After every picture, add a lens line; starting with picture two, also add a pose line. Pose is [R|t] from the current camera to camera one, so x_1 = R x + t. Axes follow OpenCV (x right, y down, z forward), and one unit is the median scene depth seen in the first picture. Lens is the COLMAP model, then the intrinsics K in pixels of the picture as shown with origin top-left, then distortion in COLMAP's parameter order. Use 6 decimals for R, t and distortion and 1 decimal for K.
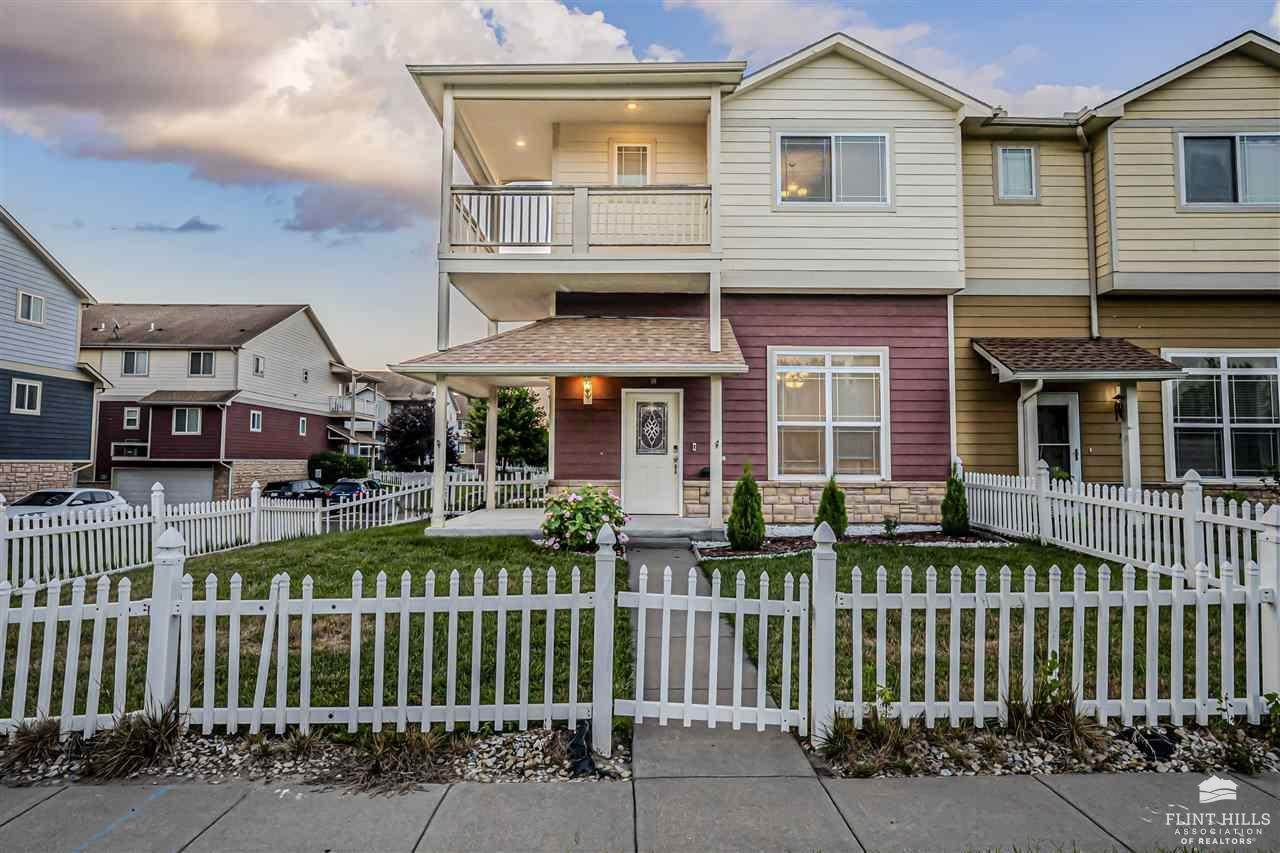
lens RADIAL K [[744.6, 0, 633.3], [0, 744.6, 413.9], [0, 0, 1]] dist [-0.007466, 0.007185]
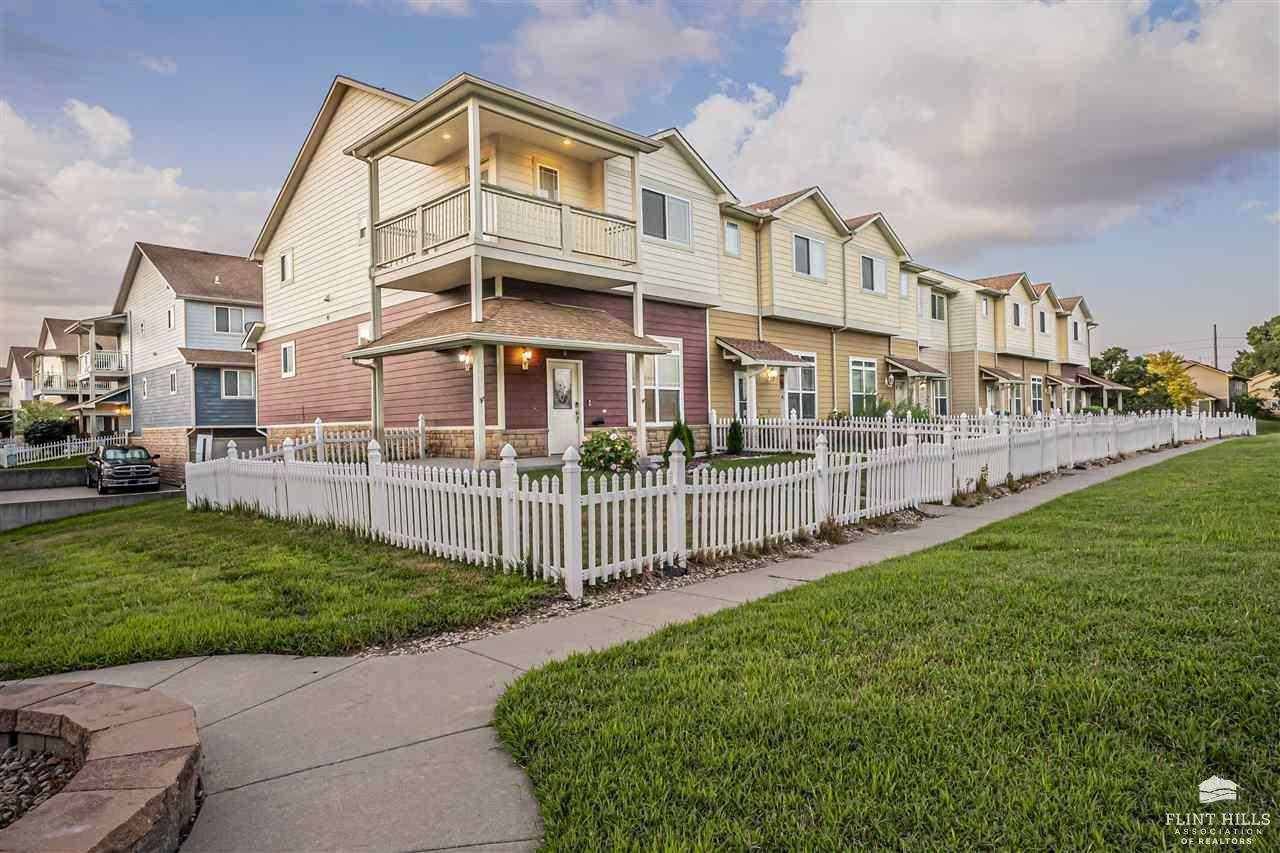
lens RADIAL K [[744.6, 0, 641.3], [0, 744.6, 420.6], [0, 0, 1]] dist [-0.007466, 0.007185]
pose [[0.694067, -0.016488, 0.719722, -0.850218], [-0.021407, 0.998823, 0.043527, 0.014920], [-0.719592, -0.045618, 0.692897, -0.021553]]
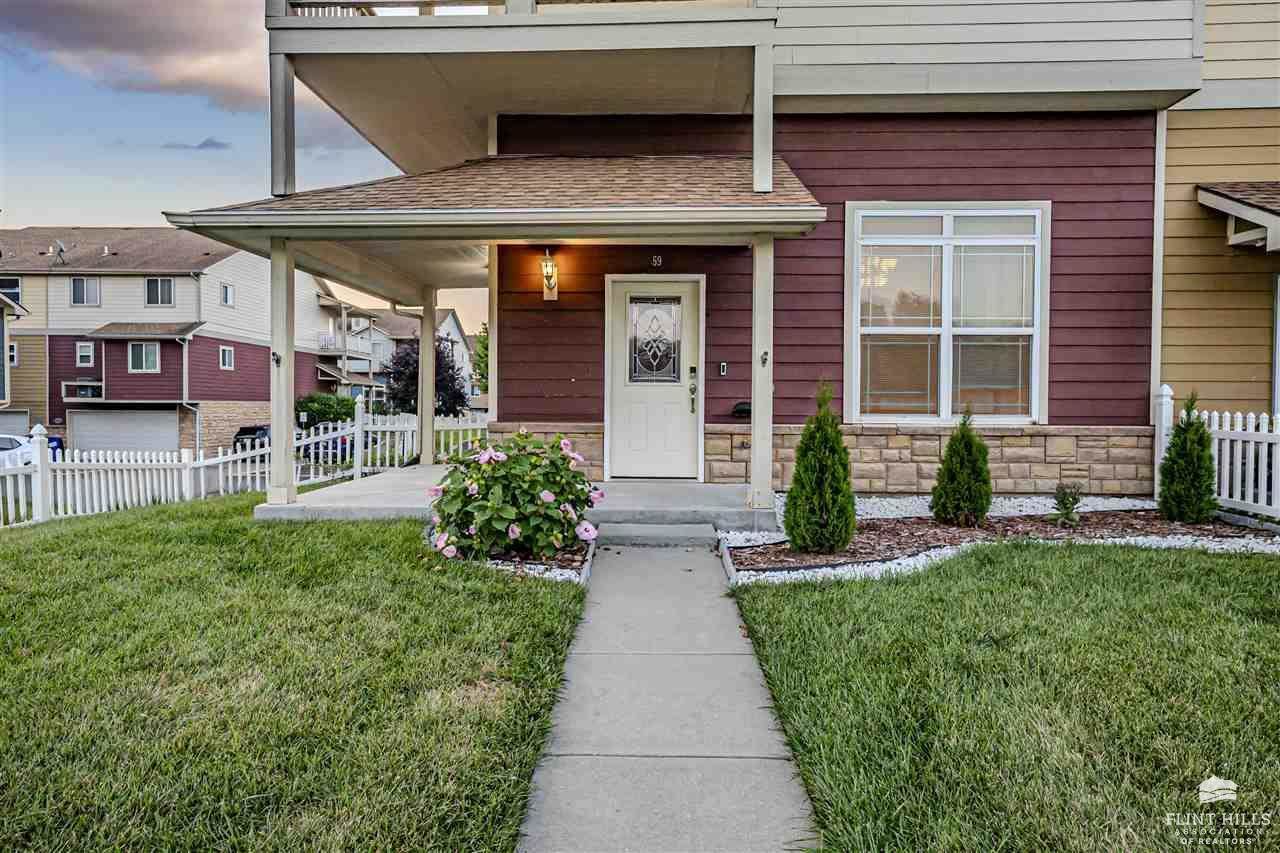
lens RADIAL K [[756.1, 0, 637.7], [0, 756.1, 424.0], [0, 0, 1]] dist [-0.000068, 0.006105]
pose [[0.999533, 0.000877, -0.030556, 0.030620], [0.001792, 0.996188, 0.087210, 0.035176], [0.030516, -0.087224, 0.995721, 0.376313]]
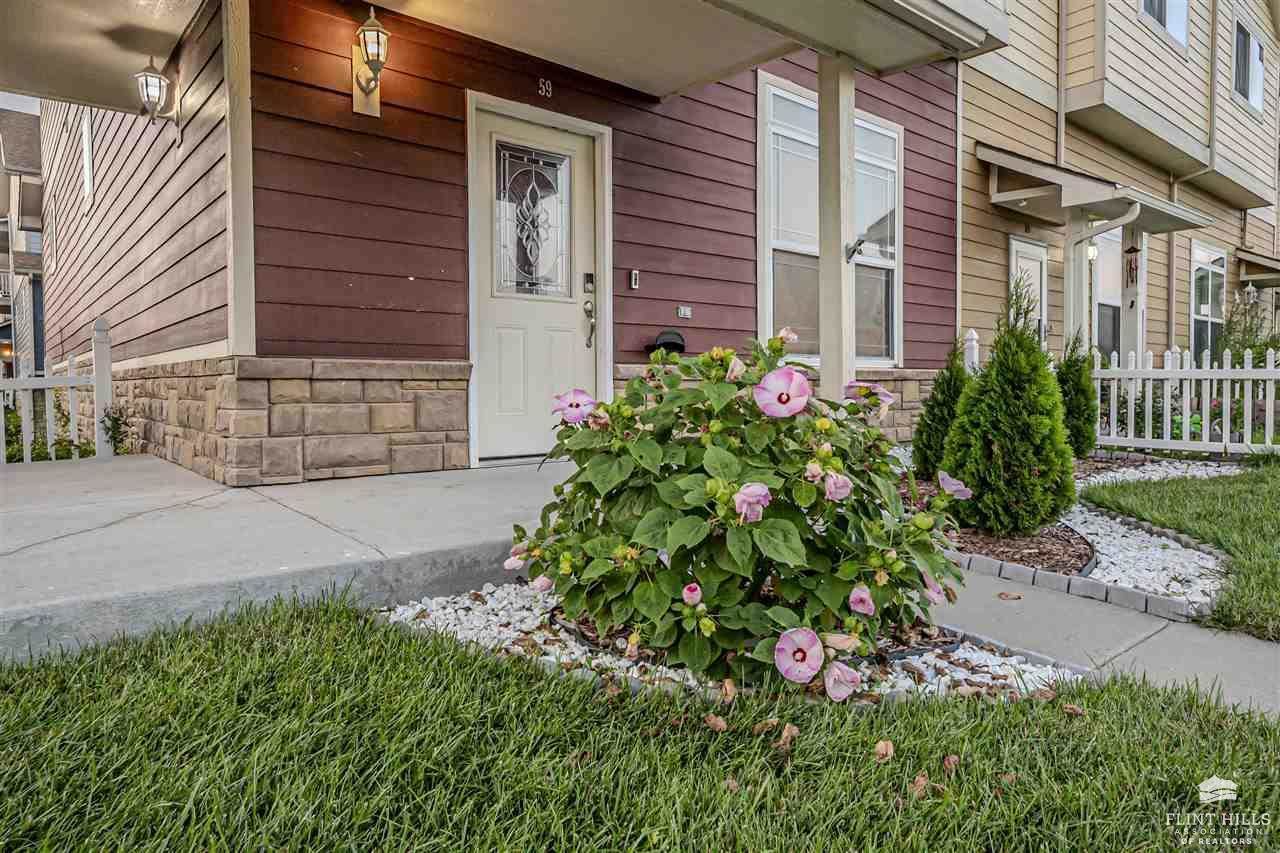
lens RADIAL K [[744.6, 0, 601.7], [0, 744.6, 404.1], [0, 0, 1]] dist [-0.007466, 0.007185]
pose [[0.787971, -0.023404, 0.615268, -0.180180], [-0.026658, 0.997044, 0.072067, 0.083156], [-0.615135, -0.073188, 0.785017, 0.701871]]
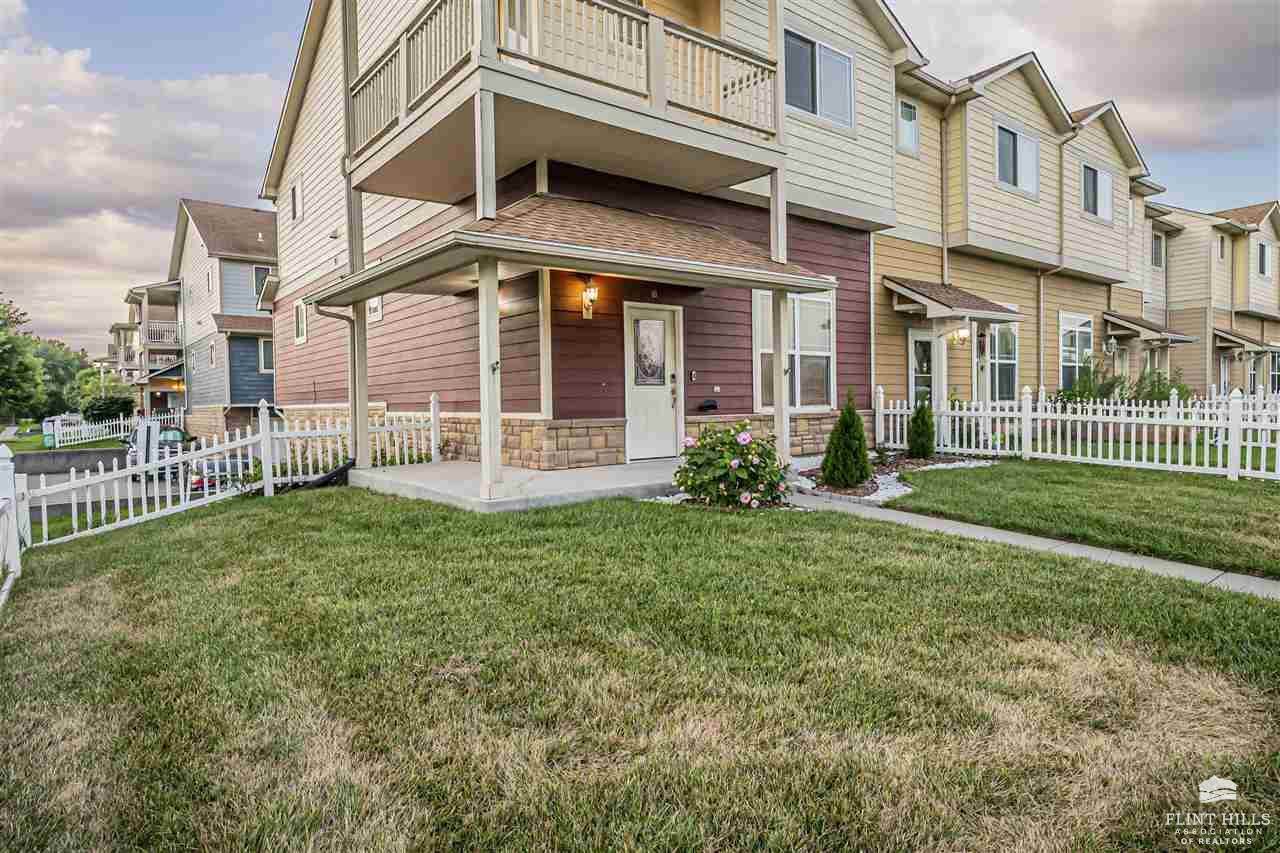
lens RADIAL K [[744.6, 0, 636.9], [0, 744.6, 420.9], [0, 0, 1]] dist [-0.007466, 0.007185]
pose [[0.780917, -0.033474, 0.623737, -0.505522], [-0.019592, 0.996759, 0.078022, 0.030657], [-0.624327, -0.073149, 0.777730, 0.380400]]
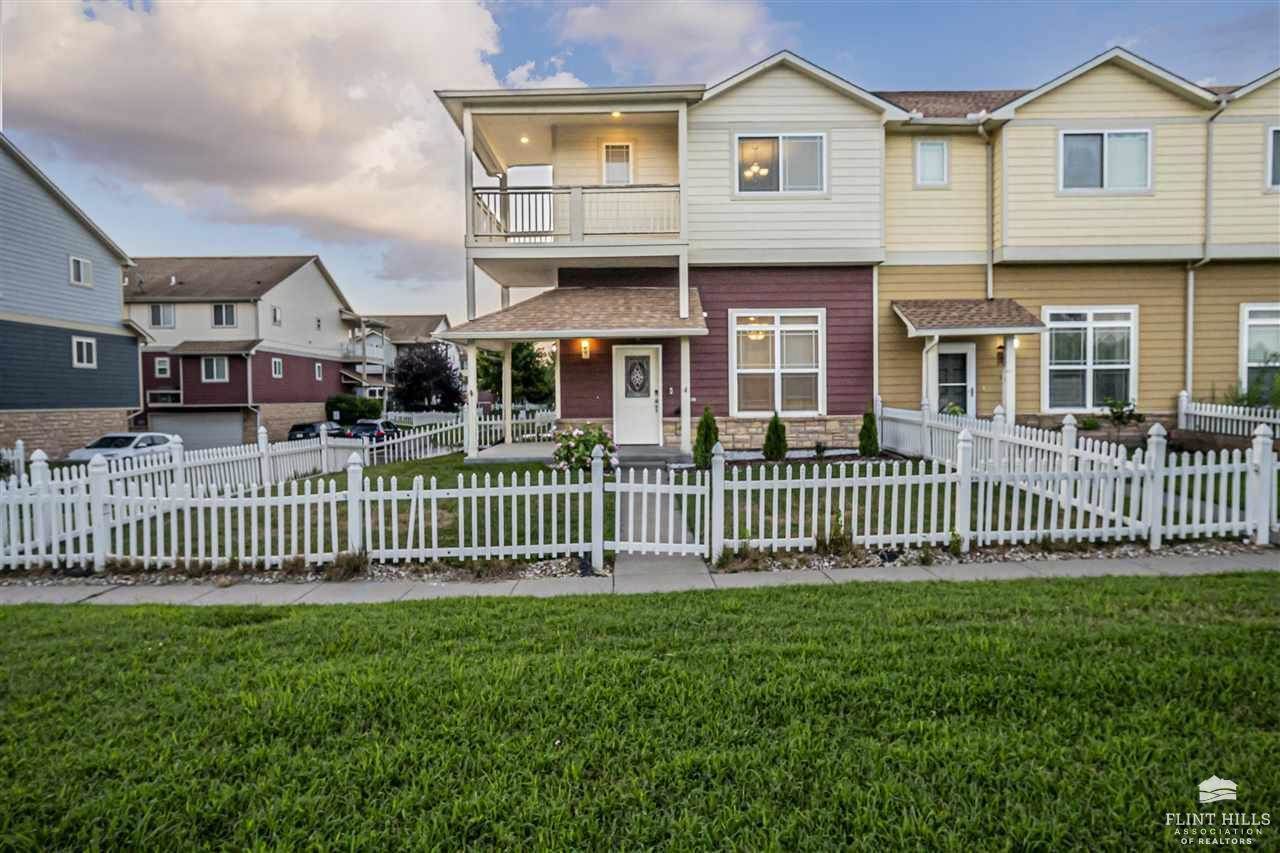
lens RADIAL K [[744.6, 0, 636.1], [0, 744.6, 416.6], [0, 0, 1]] dist [-0.007466, 0.007185]
pose [[0.999837, -0.017568, 0.004048, 0.017216], [0.017131, 0.995761, 0.090369, -0.028086], [-0.005618, -0.090285, 0.995900, -0.264688]]
